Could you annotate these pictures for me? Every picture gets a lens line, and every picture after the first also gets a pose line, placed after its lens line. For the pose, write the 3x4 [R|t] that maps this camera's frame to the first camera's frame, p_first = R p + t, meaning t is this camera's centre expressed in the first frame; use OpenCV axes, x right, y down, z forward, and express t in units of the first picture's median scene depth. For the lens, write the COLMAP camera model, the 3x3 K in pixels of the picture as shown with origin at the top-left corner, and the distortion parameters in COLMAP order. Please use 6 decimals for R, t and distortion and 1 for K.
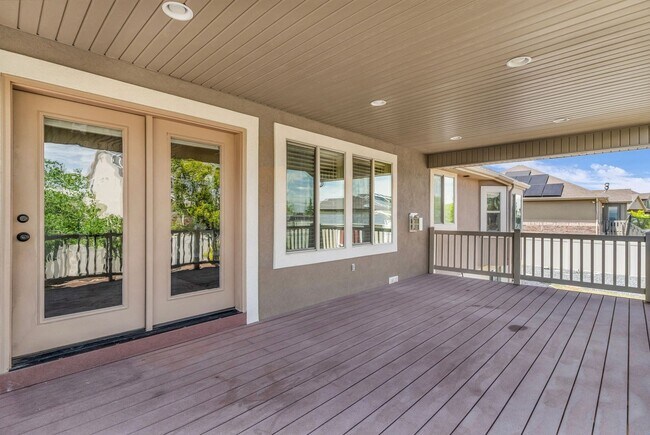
lens RADIAL K [[313.4, 0, 327.0], [0, 313.4, 217.3], [0, 0, 1]] dist [-0.002967, 0.000533]
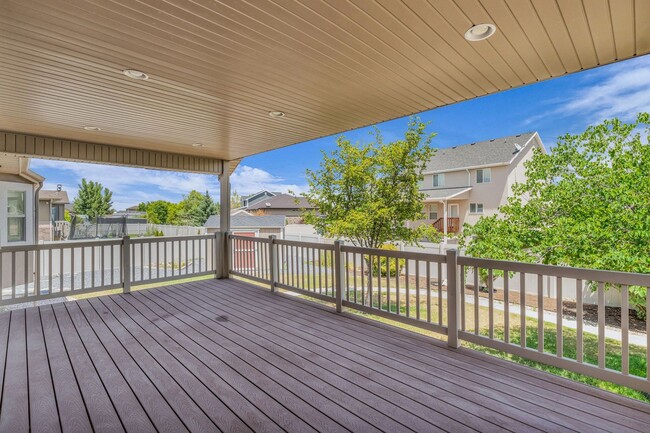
lens RADIAL K [[313.4, 0, 328.1], [0, 313.4, 212.4], [0, 0, 1]] dist [-0.002967, 0.000533]
pose [[0.029385, 0.001336, 0.999567, -0.487229], [0.010964, 0.999939, -0.001658, -0.037210], [-0.999508, 0.011008, 0.029369, 0.481428]]
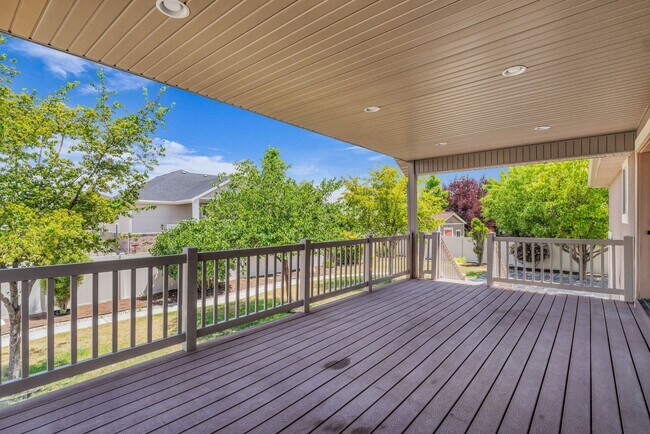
lens RADIAL K [[313.4, 0, 325.6], [0, 313.4, 219.5], [0, 0, 1]] dist [-0.002967, 0.000533]
pose [[-0.997994, 0.001549, -0.063285, 0.593941], [0.000998, 0.999961, 0.008743, -0.019197], [0.063297, 0.008663, -0.997957, 1.540757]]
